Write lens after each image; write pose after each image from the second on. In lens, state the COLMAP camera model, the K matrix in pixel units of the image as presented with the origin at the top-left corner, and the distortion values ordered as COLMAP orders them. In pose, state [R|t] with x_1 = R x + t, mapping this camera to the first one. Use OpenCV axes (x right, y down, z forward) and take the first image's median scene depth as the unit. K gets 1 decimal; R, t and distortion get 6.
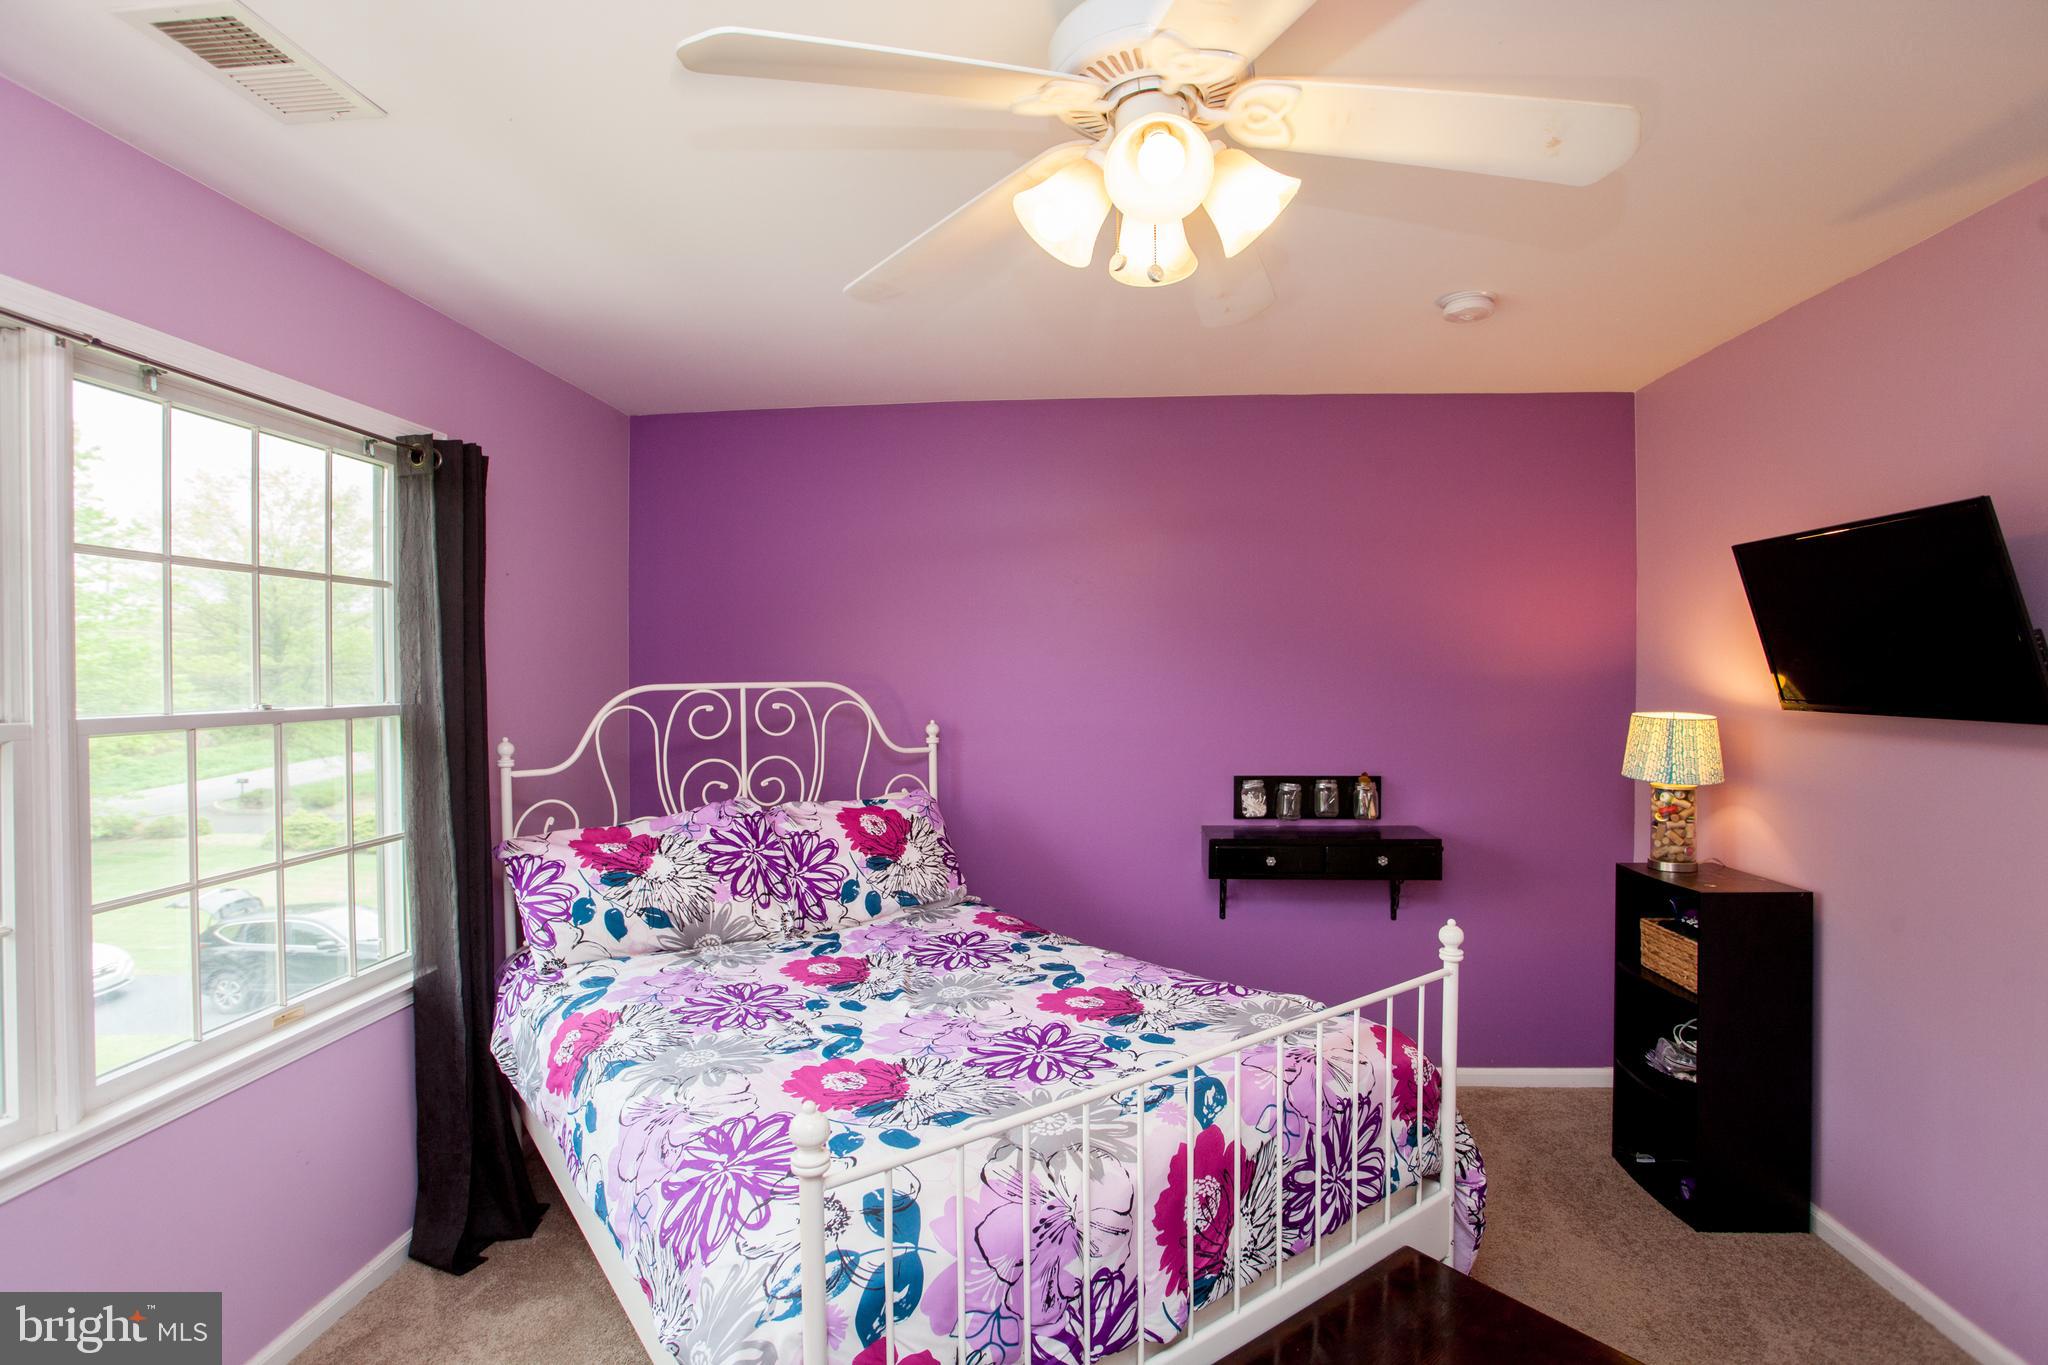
lens RADIAL K [[995.1, 0, 1016.8], [0, 995.1, 672.1], [0, 0, 1]] dist [-0.073294, 0.028380]
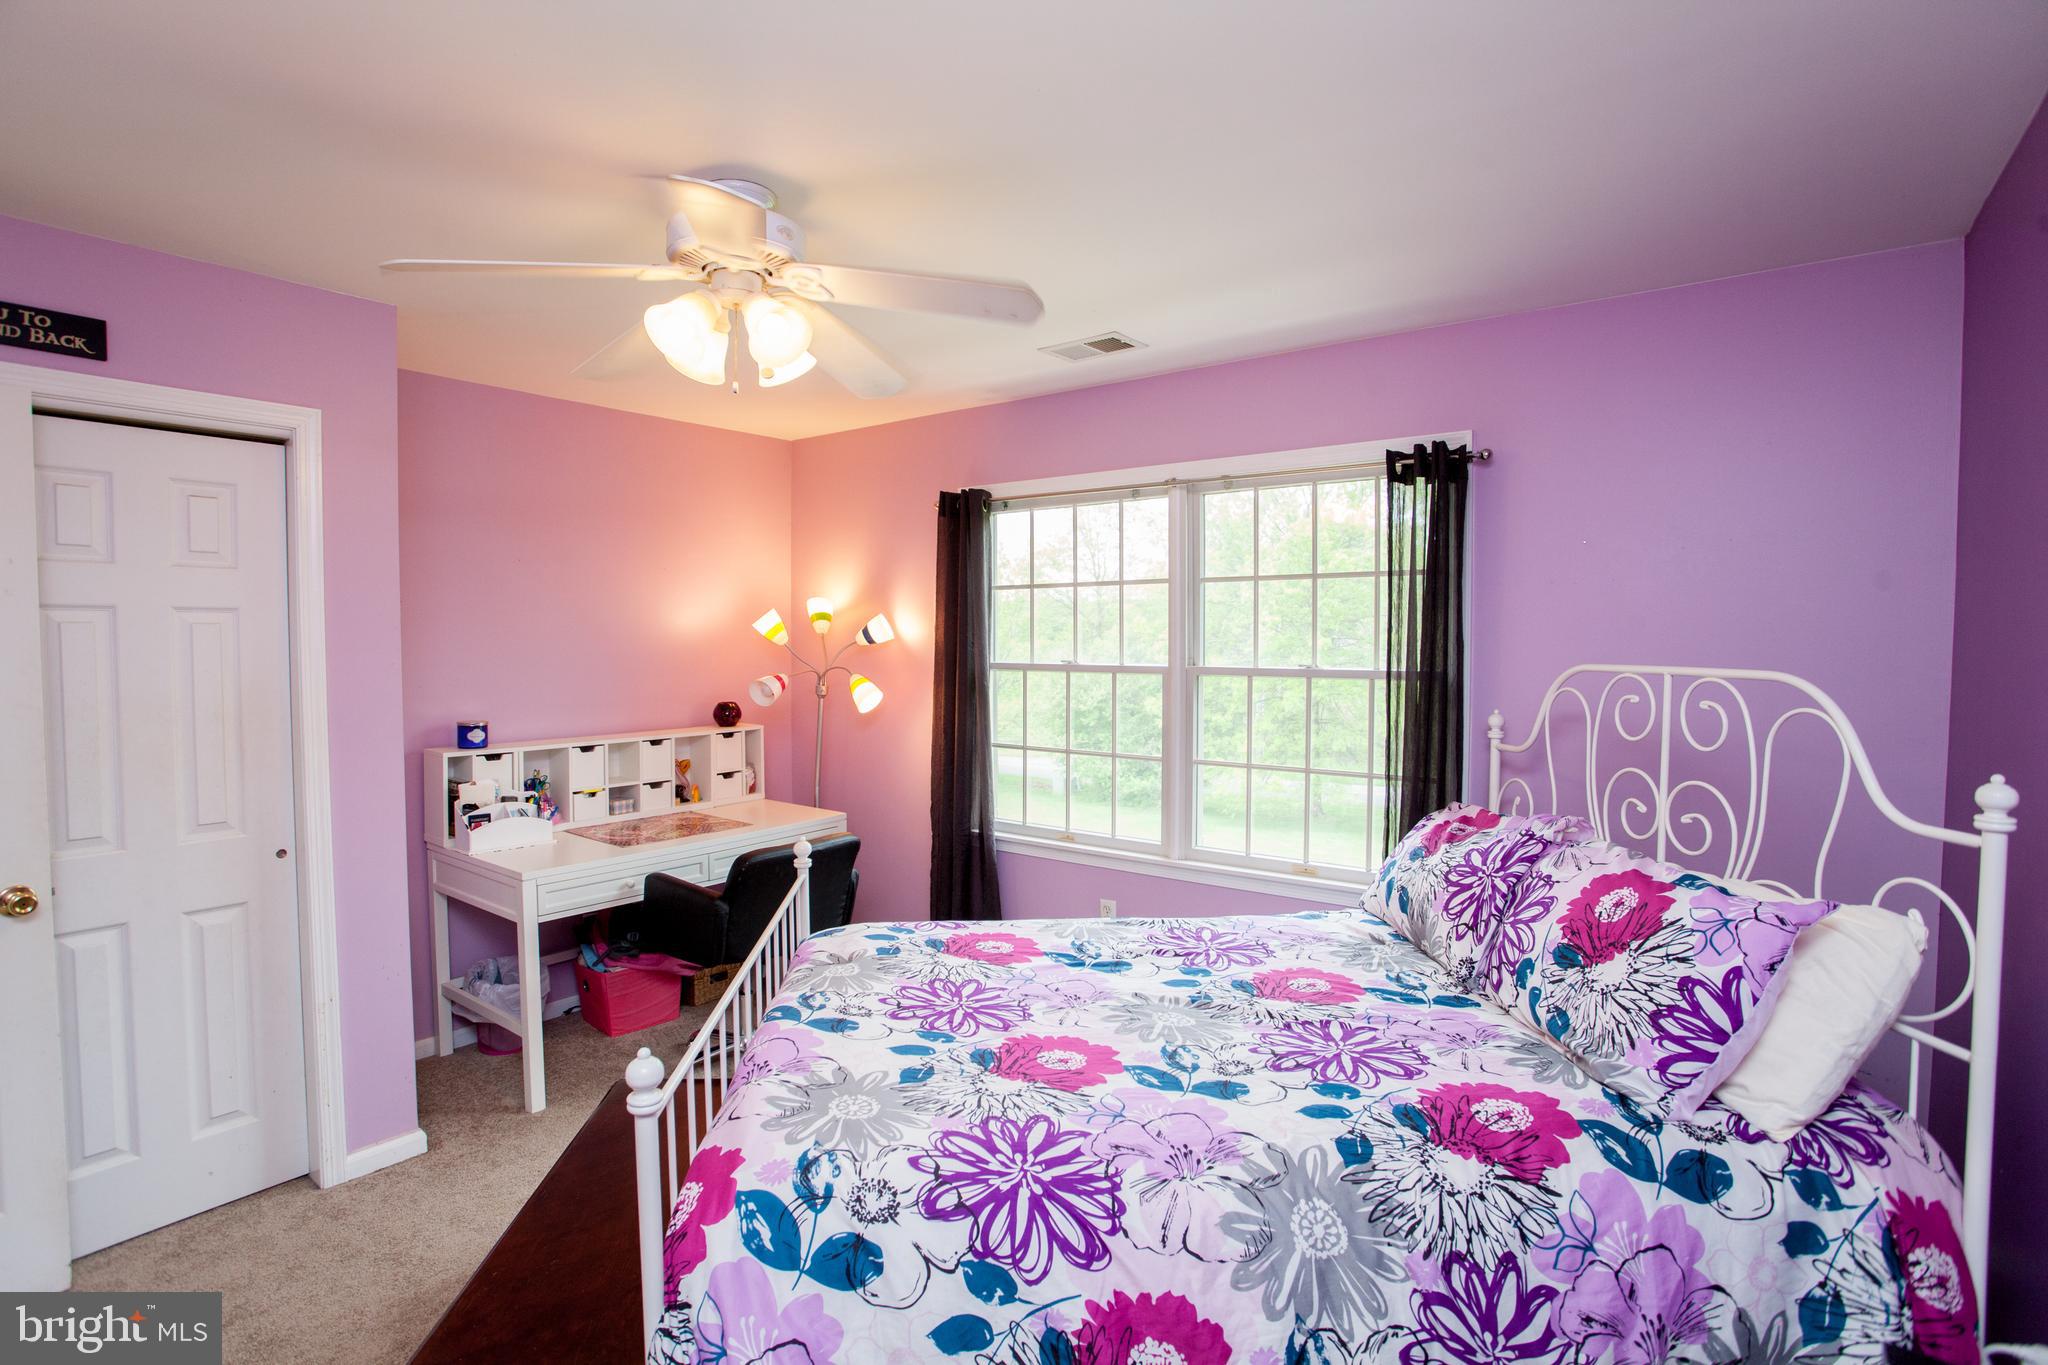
lens RADIAL K [[995.1, 0, 1009.7], [0, 995.1, 682.5], [0, 0, 1]] dist [-0.073294, 0.028380]
pose [[-0.537236, 0.042394, -0.842366, 0.692086], [-0.002739, 0.998643, 0.052006, -0.014682], [0.843428, 0.030246, -0.536391, 1.265025]]
